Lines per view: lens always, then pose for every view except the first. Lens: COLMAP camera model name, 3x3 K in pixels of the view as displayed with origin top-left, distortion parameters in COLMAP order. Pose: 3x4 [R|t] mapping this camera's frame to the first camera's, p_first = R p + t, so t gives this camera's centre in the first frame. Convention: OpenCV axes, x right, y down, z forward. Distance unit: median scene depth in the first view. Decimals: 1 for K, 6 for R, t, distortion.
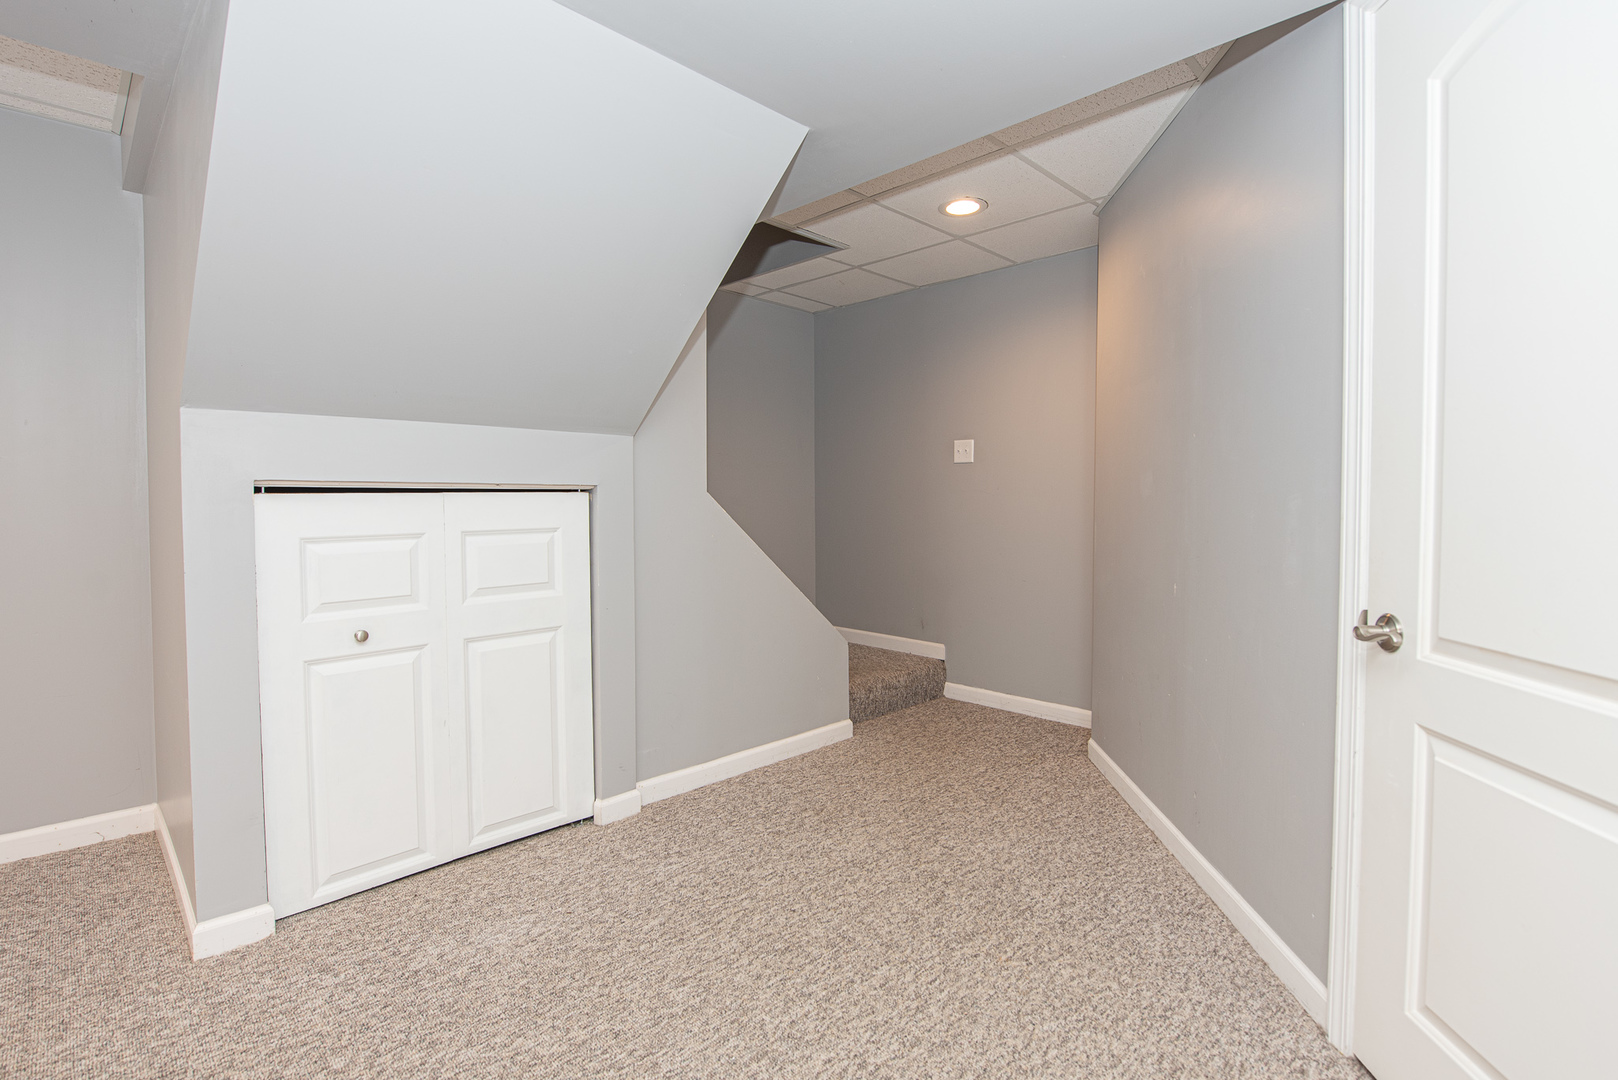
lens RADIAL K [[763.7, 0, 810.2], [0, 763.7, 514.6], [0, 0, 1]] dist [-0.015430, -0.000319]
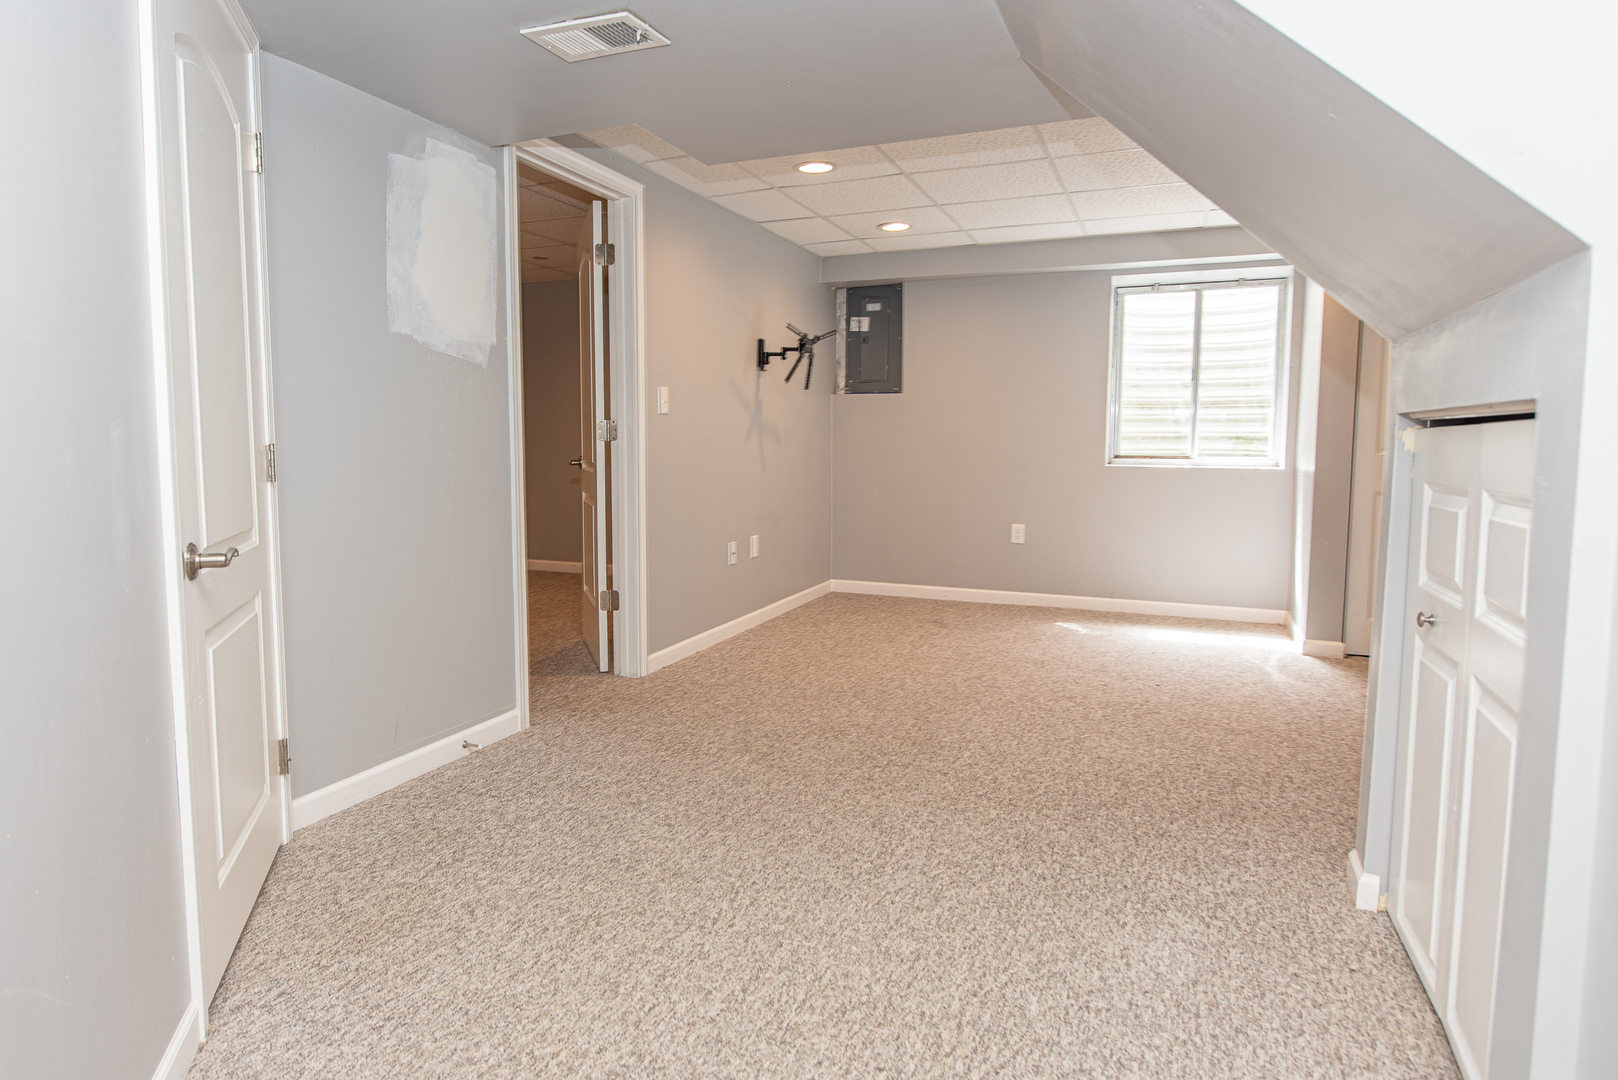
lens RADIAL K [[923.1, 0, 788.6], [0, 923.1, 525.3], [0, 0, 1]] dist [-0.004150, -0.000852]
pose [[-0.920124, 0.034536, -0.390101, 0.369036], [-0.011942, 0.993166, 0.116094, -0.032392], [0.391444, 0.111480, -0.913424, 1.771279]]
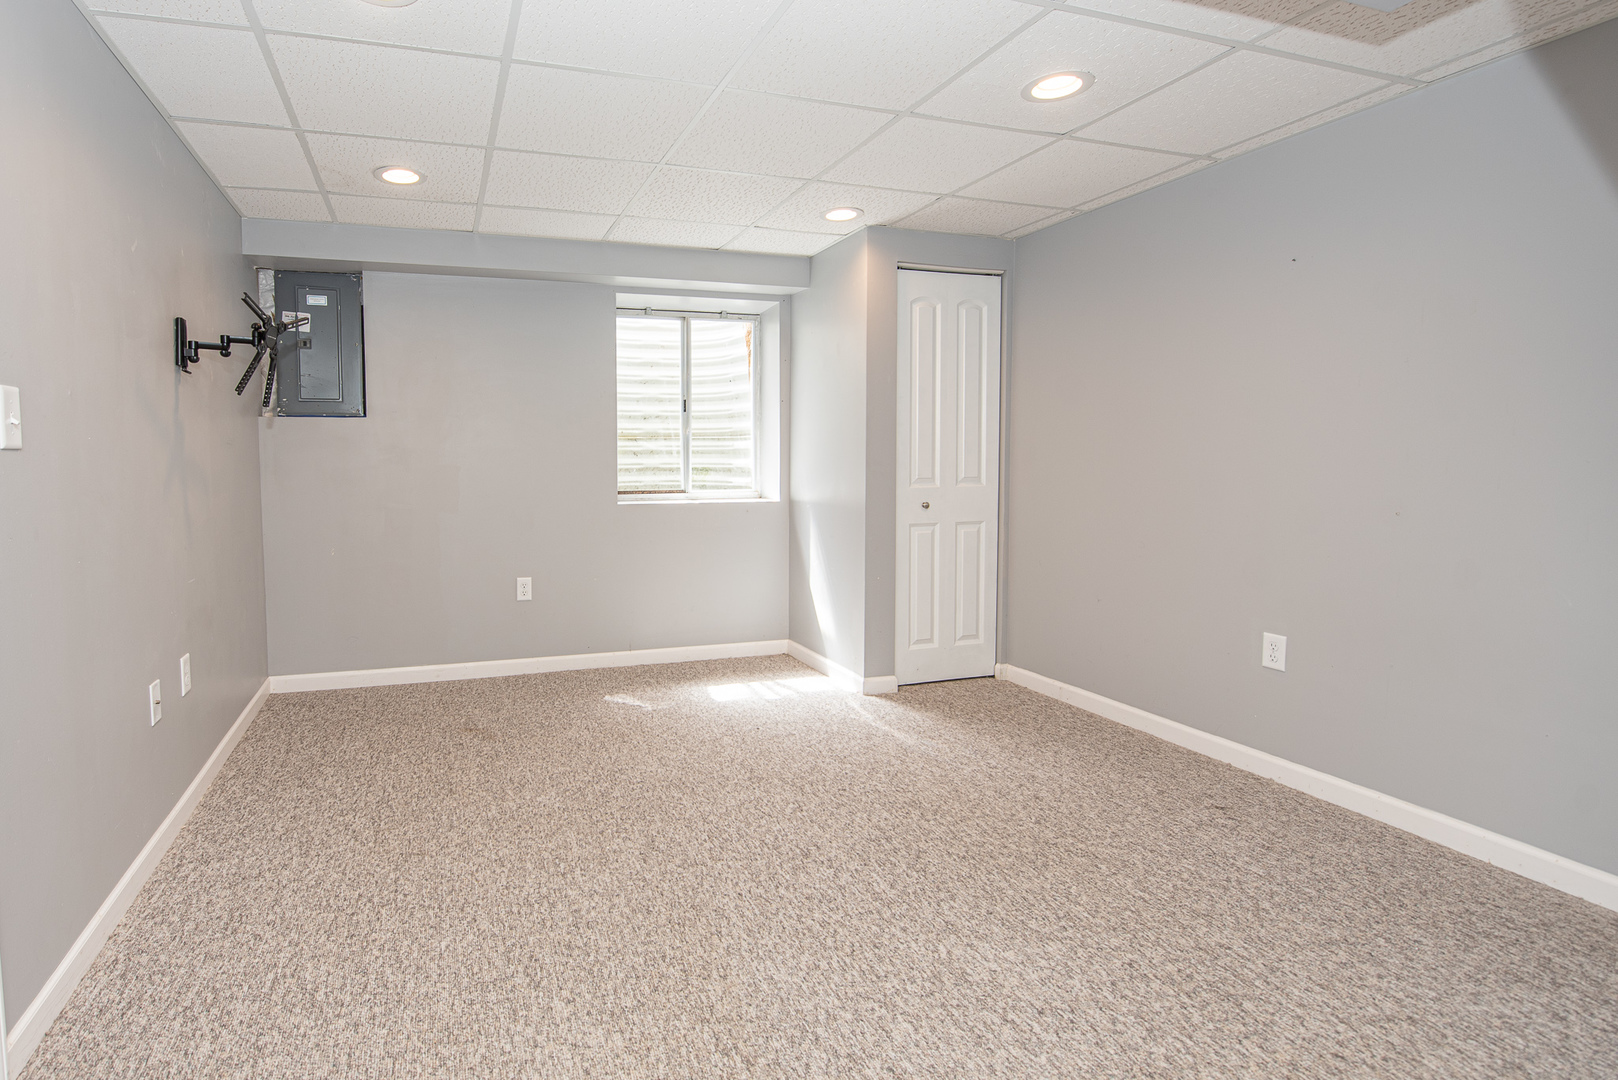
lens RADIAL K [[775.5, 0, 667.2], [0, 775.5, 501.5], [0, 0, 1]] dist [-0.018711, -0.000638]
pose [[-0.477556, 0.051040, -0.877117, 0.123345], [-0.013994, 0.997743, 0.065679, -0.046307], [0.878490, 0.043640, -0.475764, 0.478965]]
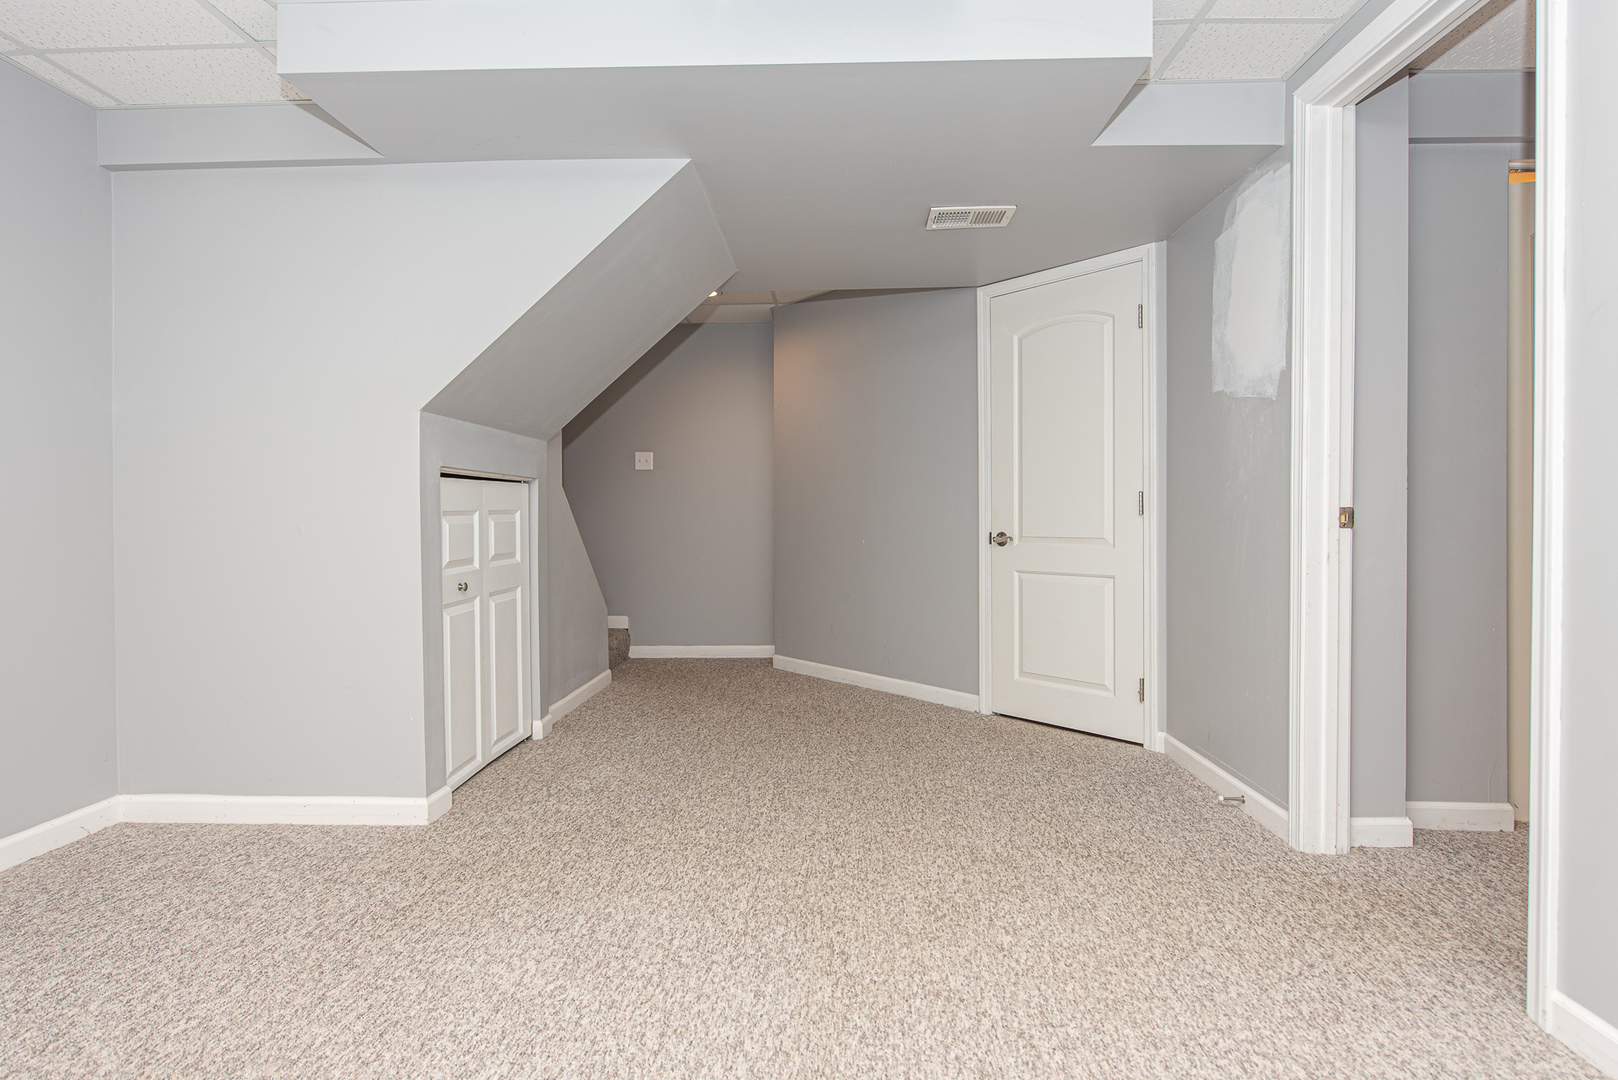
lens RADIAL K [[923.1, 0, 788.6], [0, 923.1, 525.3], [0, 0, 1]] dist [-0.004150, -0.000852]
pose [[0.739900, -0.010294, 0.672638, -1.411365], [0.019943, 0.999779, -0.006638, 0.083754], [-0.672421, 0.018326, 0.739942, -0.637145]]
